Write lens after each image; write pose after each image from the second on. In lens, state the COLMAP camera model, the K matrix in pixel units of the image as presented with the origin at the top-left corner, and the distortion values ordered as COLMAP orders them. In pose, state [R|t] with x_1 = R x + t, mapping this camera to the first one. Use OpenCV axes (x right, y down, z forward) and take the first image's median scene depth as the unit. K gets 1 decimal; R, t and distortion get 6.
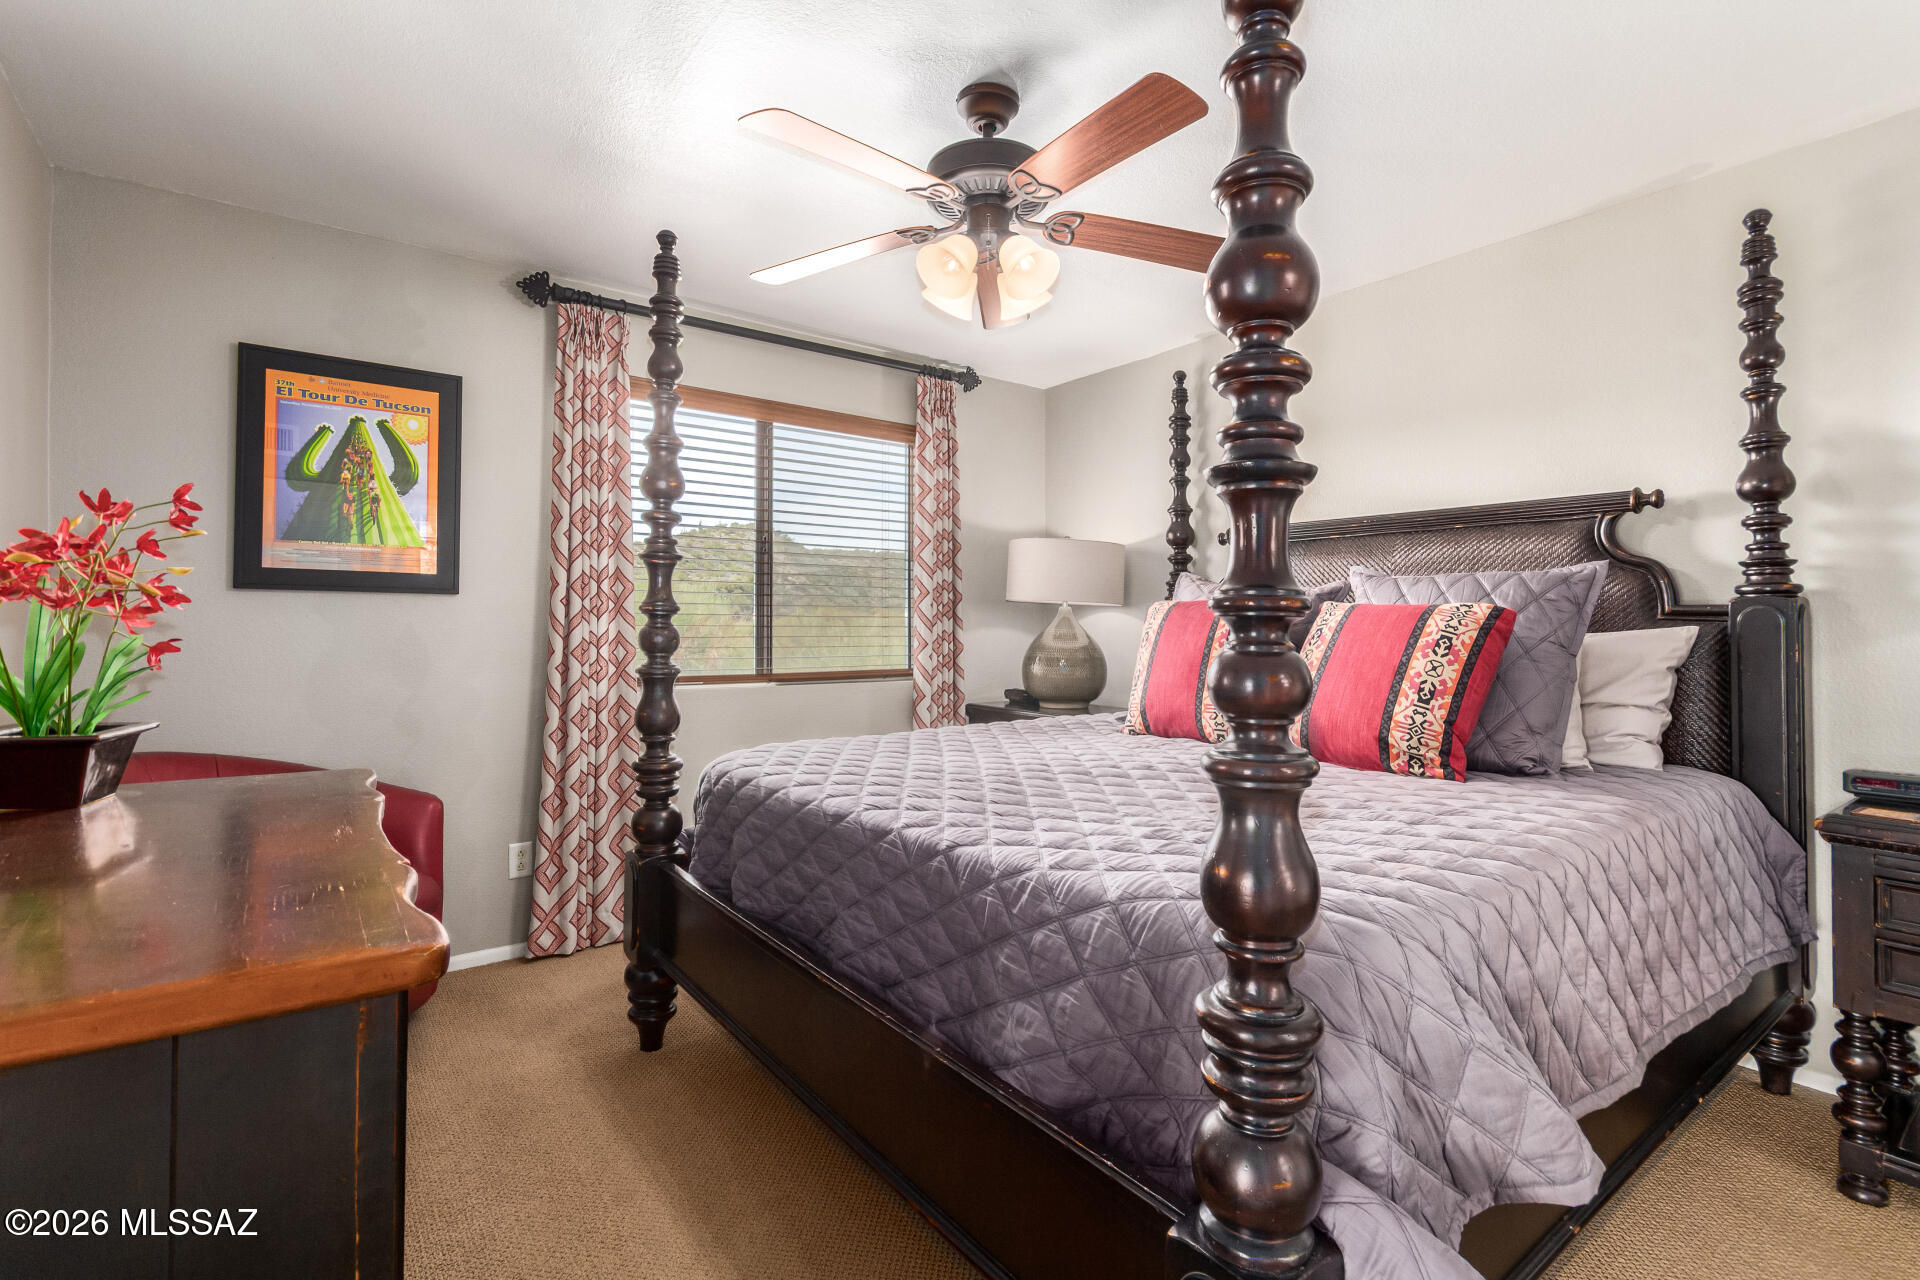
lens RADIAL K [[898.3, 0, 982.2], [0, 898.3, 641.4], [0, 0, 1]] dist [0.004171, -0.000072]
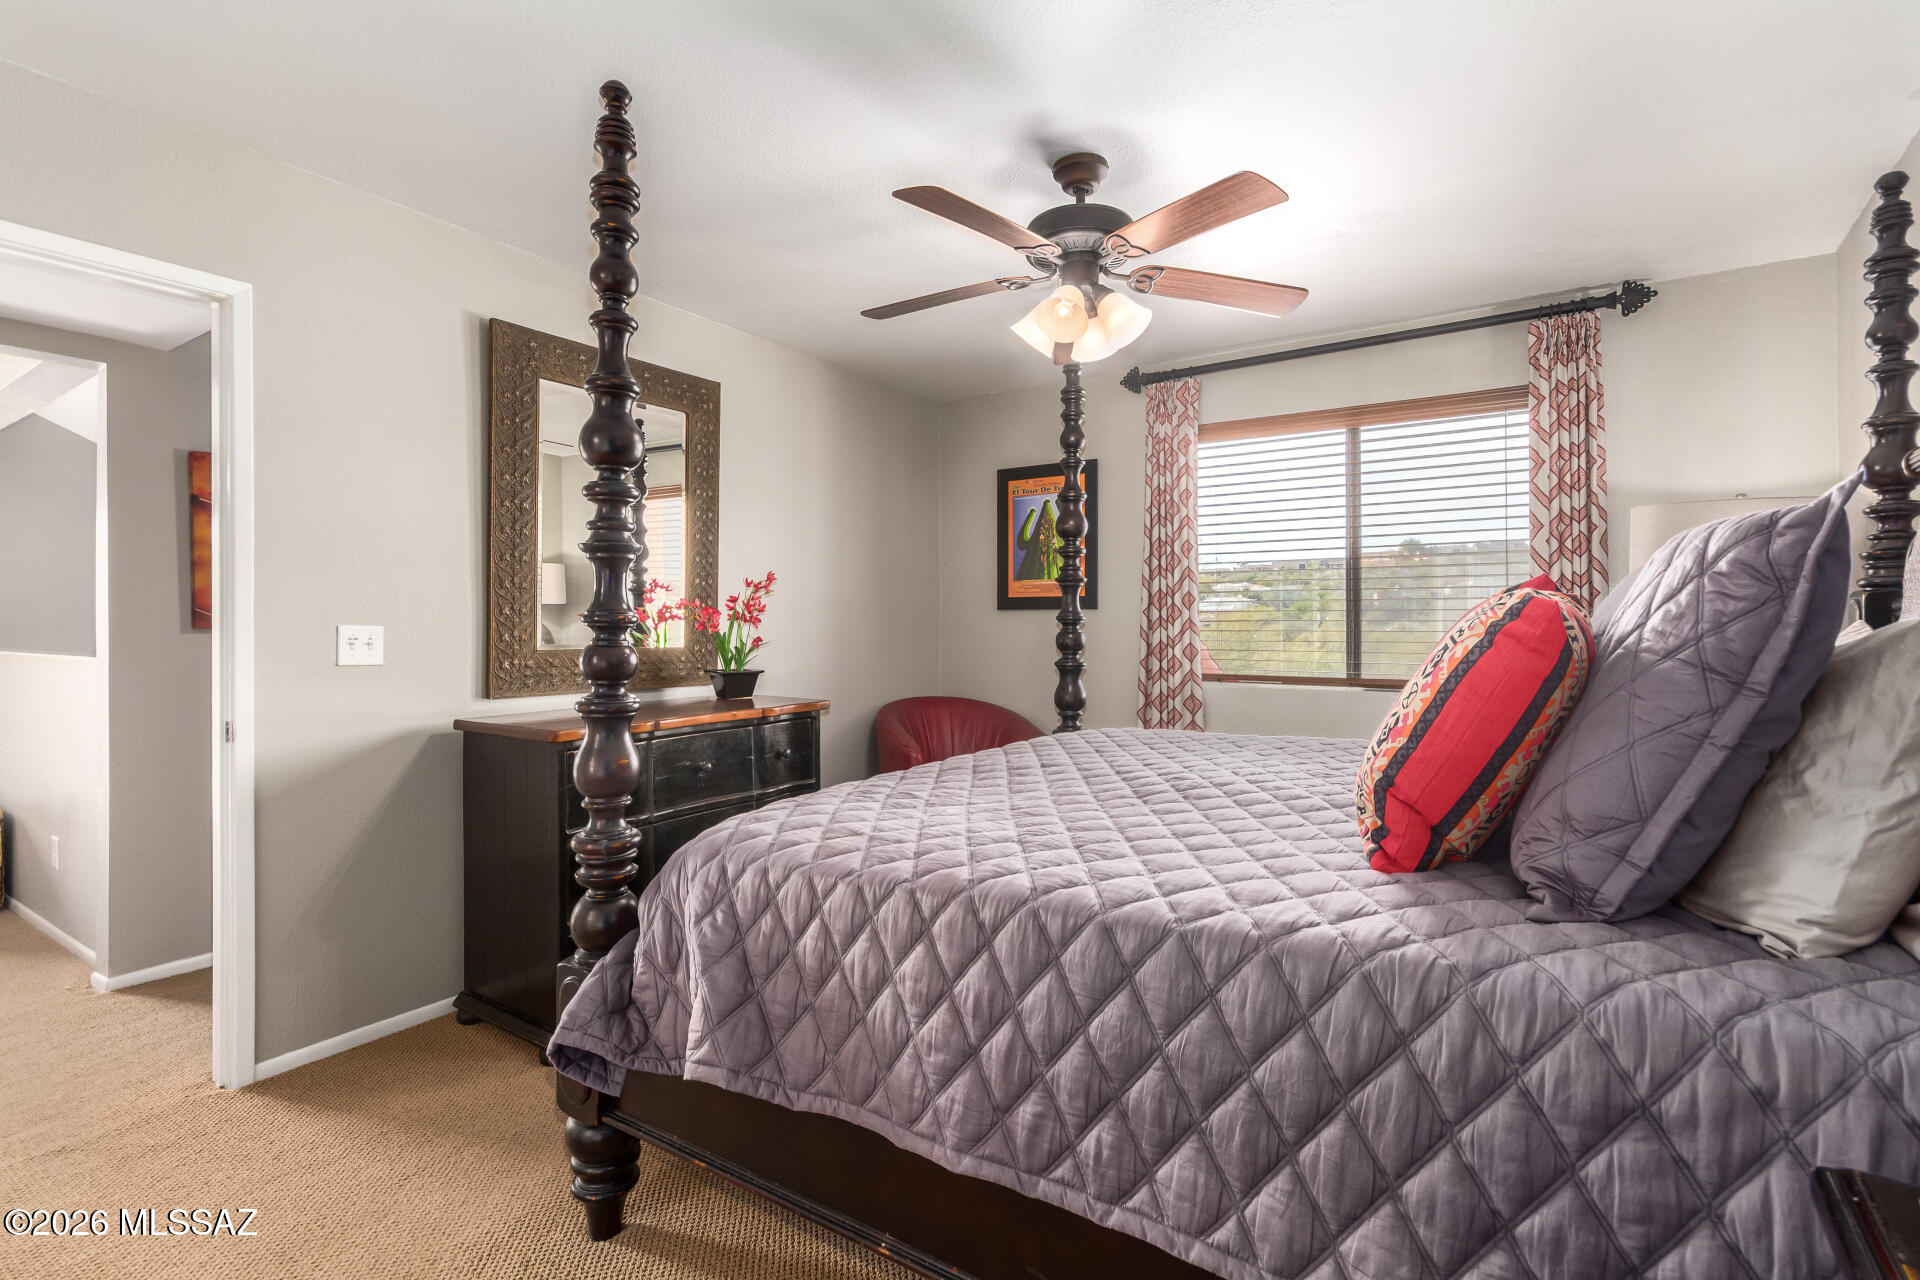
lens RADIAL K [[898.3, 0, 982.2], [0, 898.3, 641.4], [0, 0, 1]] dist [0.004171, -0.000072]
pose [[0.315292, 0.009601, -0.948946, 0.779226], [-0.019342, 0.999806, 0.003689, -0.002346], [0.948798, 0.017192, 0.315416, 0.394215]]
